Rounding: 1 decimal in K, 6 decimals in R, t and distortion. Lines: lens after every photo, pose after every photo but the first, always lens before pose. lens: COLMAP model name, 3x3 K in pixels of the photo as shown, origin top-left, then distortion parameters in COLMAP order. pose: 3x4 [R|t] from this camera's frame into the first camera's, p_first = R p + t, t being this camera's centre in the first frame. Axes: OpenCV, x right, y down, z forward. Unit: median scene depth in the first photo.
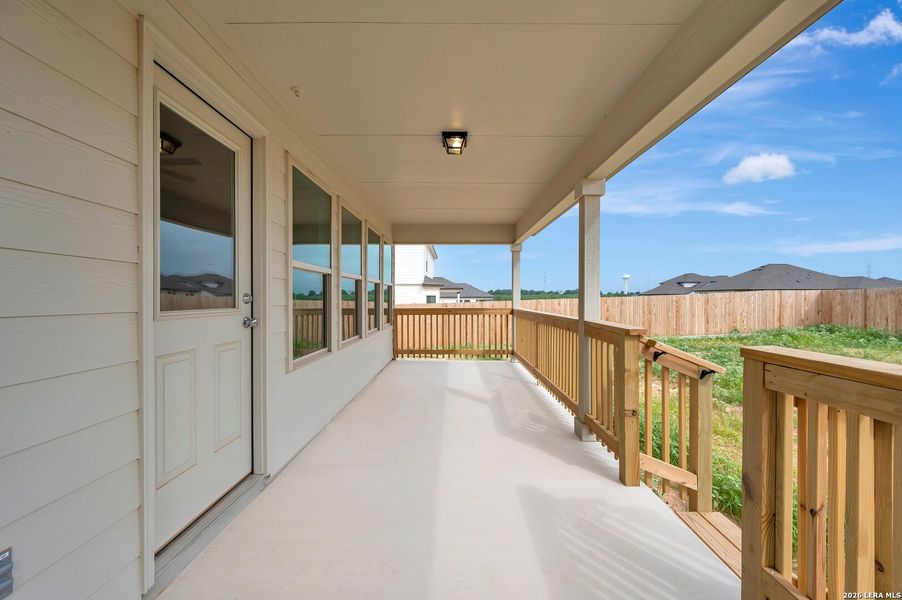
lens RADIAL K [[356.1, 0, 455.2], [0, 356.1, 299.3], [0, 0, 1]] dist [-0.002525, -0.000382]
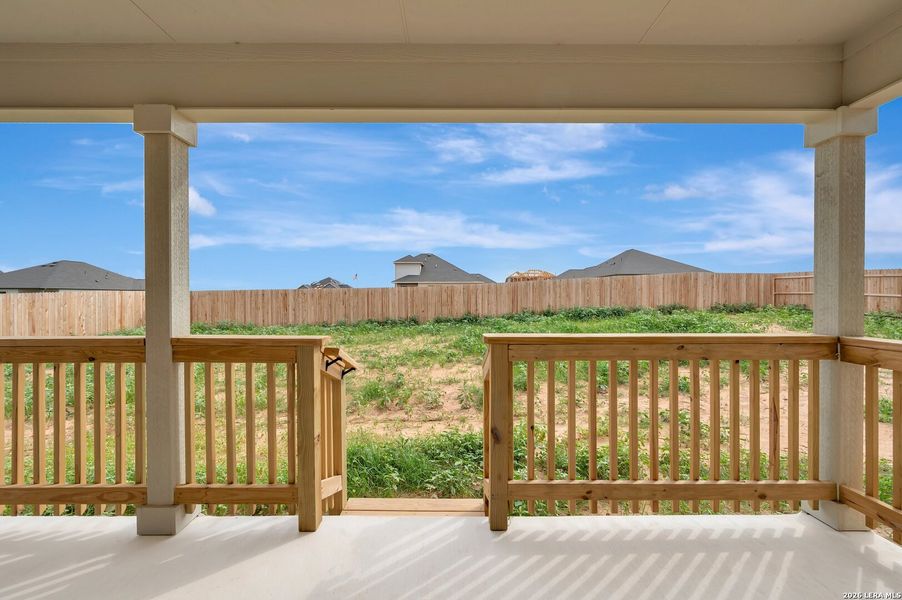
lens RADIAL K [[356.1, 0, 455.2], [0, 356.1, 299.3], [0, 0, 1]] dist [-0.002525, -0.000382]
pose [[-0.001032, -0.003716, 0.999993, -0.053711], [0.005392, 0.999979, 0.003721, -0.000439], [-0.999985, 0.005396, -0.001012, 0.111023]]
